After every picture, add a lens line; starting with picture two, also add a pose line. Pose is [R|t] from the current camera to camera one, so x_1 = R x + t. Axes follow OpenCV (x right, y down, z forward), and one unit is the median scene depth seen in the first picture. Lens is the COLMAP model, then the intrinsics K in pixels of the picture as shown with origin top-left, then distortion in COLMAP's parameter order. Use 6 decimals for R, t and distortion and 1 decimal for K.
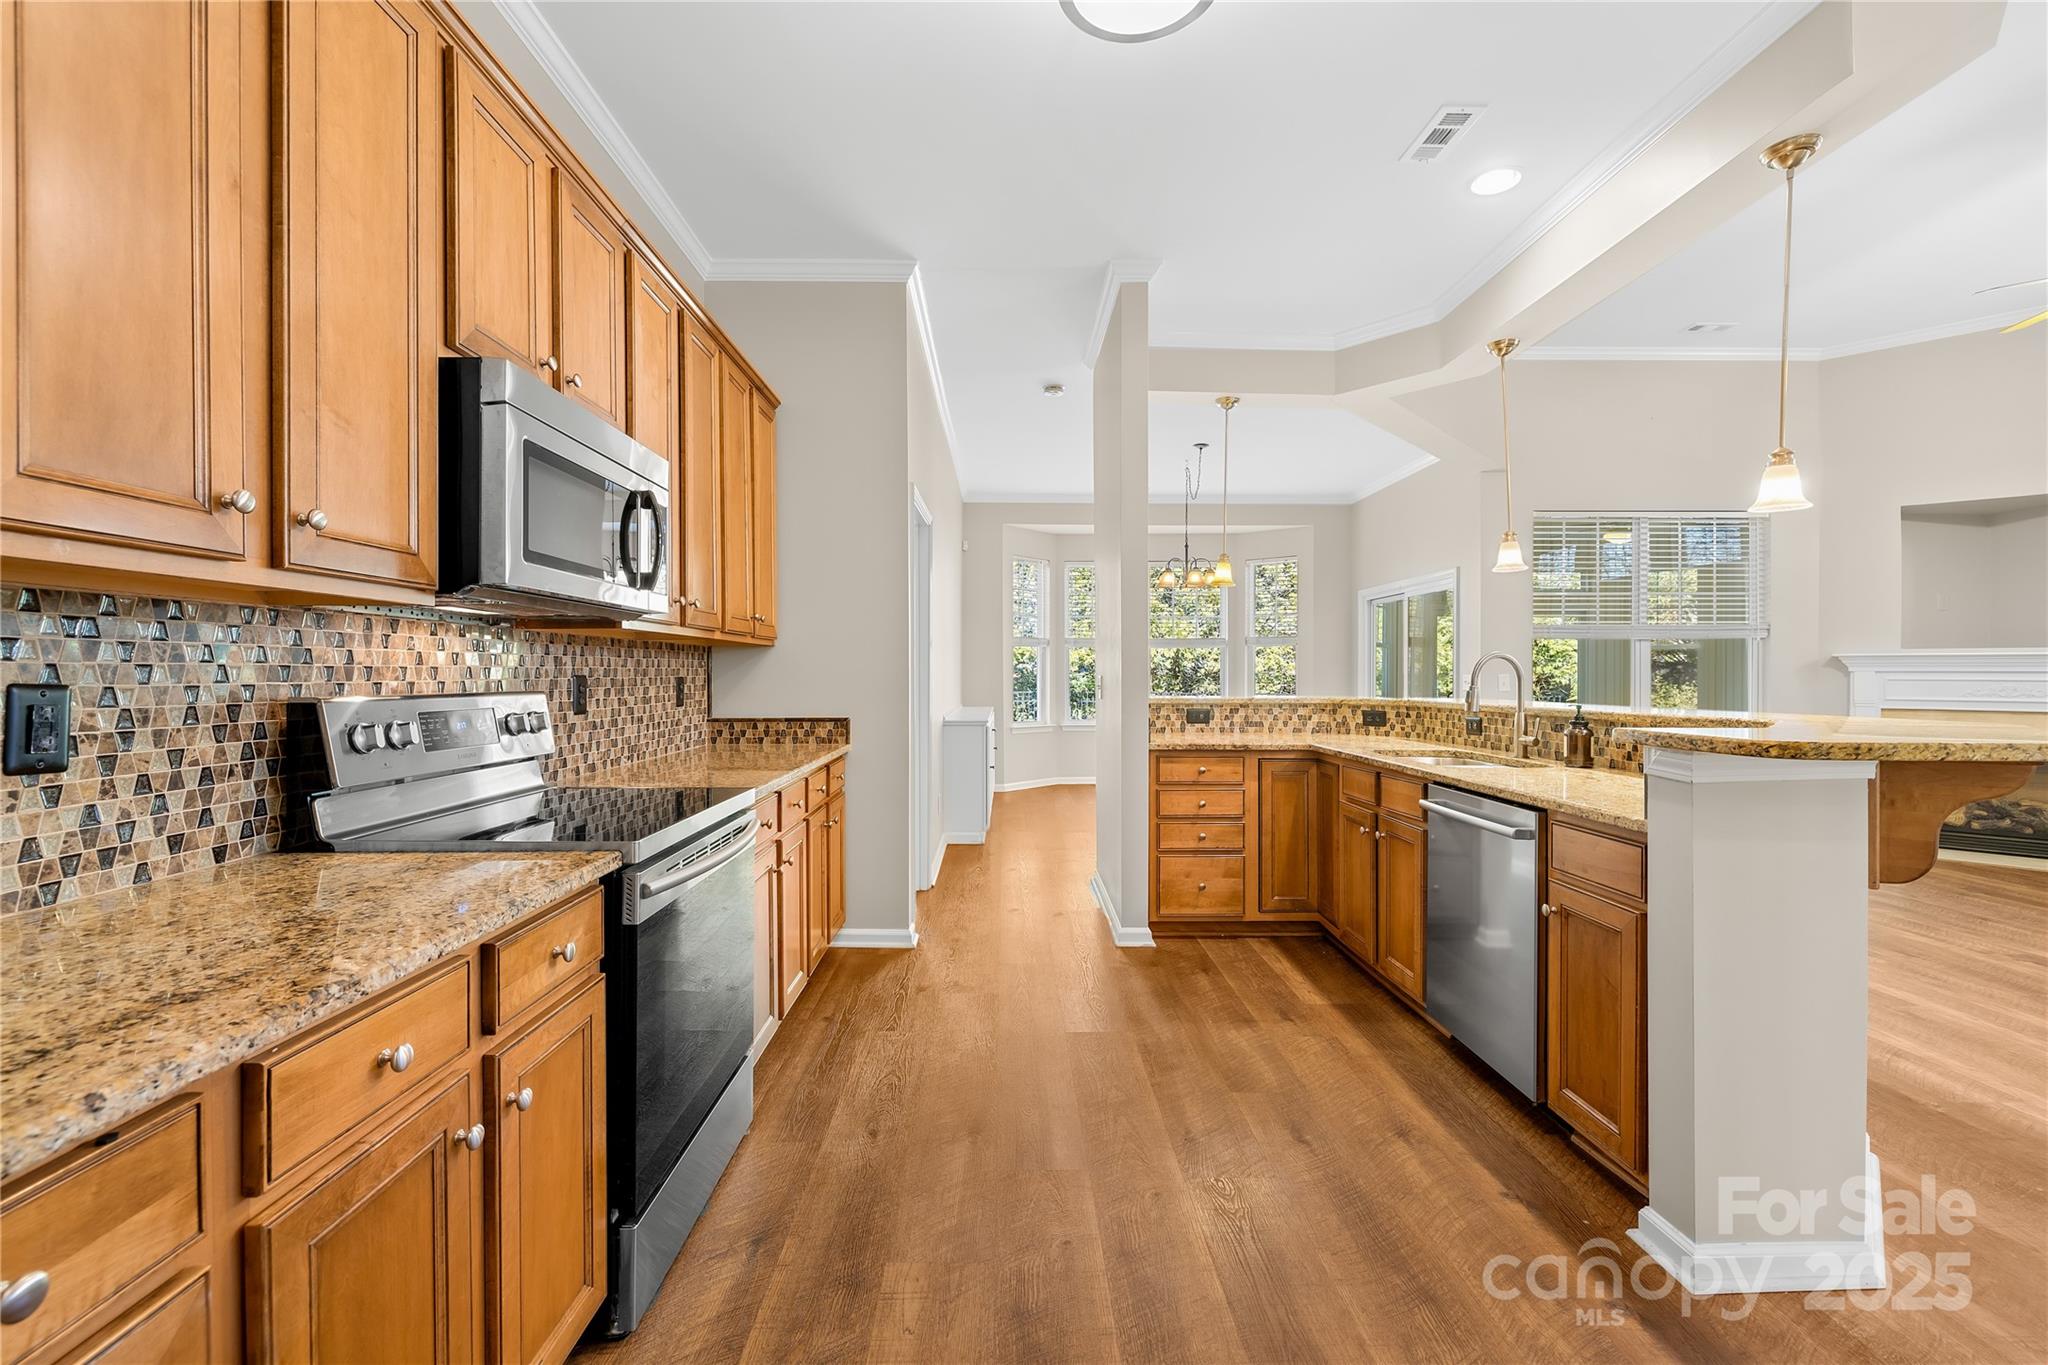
lens RADIAL K [[862.2, 0, 1023.6], [0, 862.2, 674.6], [0, 0, 1]] dist [-0.001441, -0.000370]
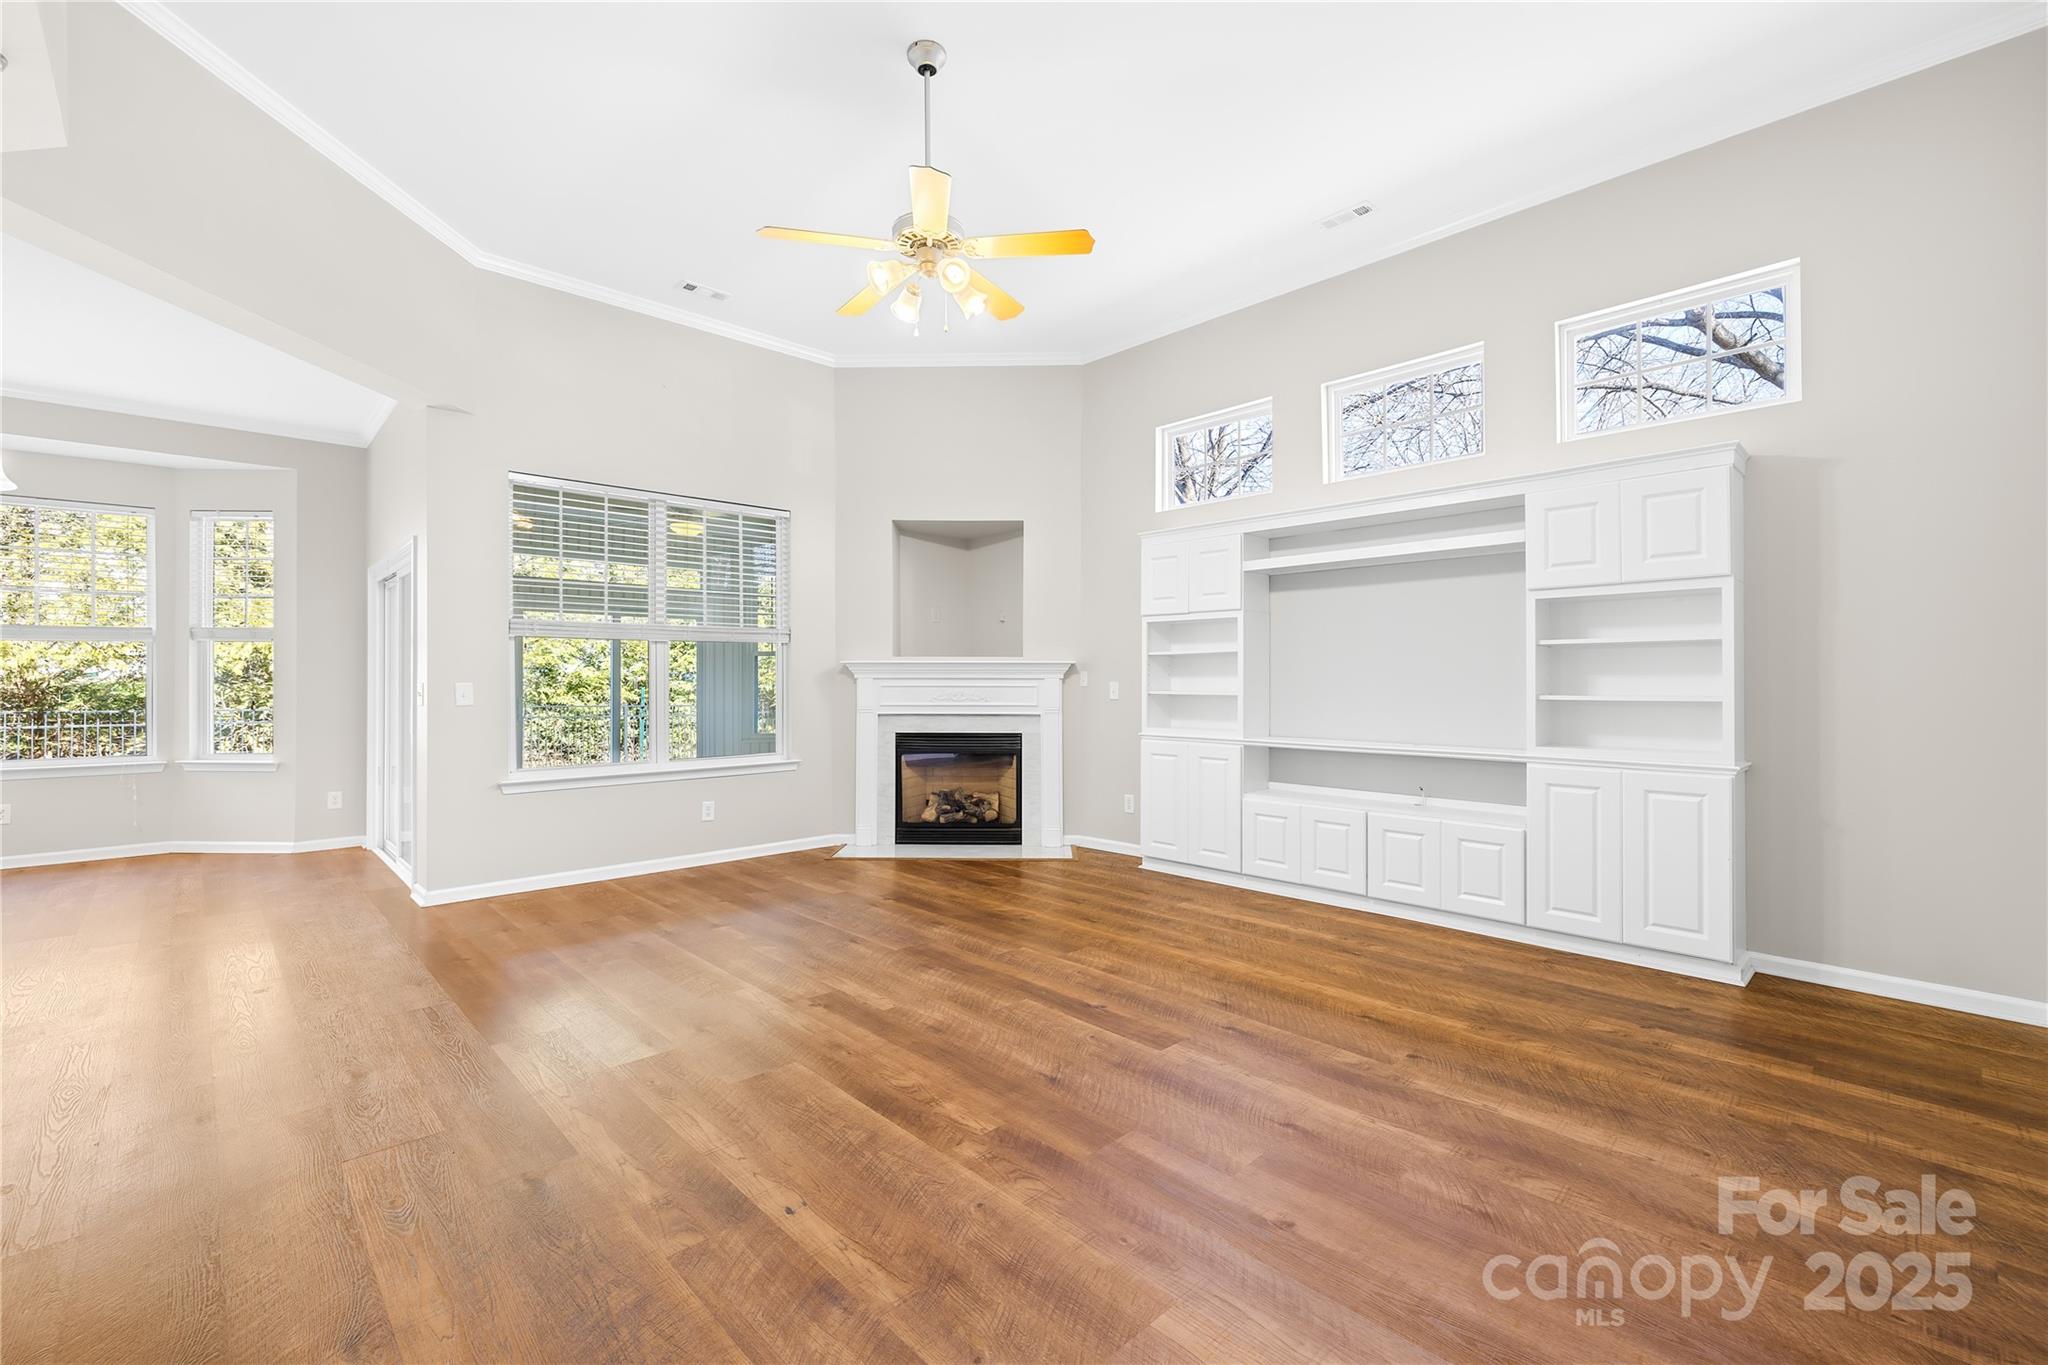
lens RADIAL K [[864.7, 0, 1032.4], [0, 864.7, 671.1], [0, 0, 1]] dist [-0.000220, -0.000754]
pose [[0.730752, 0.006401, 0.682614, 1.291915], [0.001650, 0.999937, -0.011143, -0.000215], [-0.682642, 0.009269, 0.730695, 0.355394]]
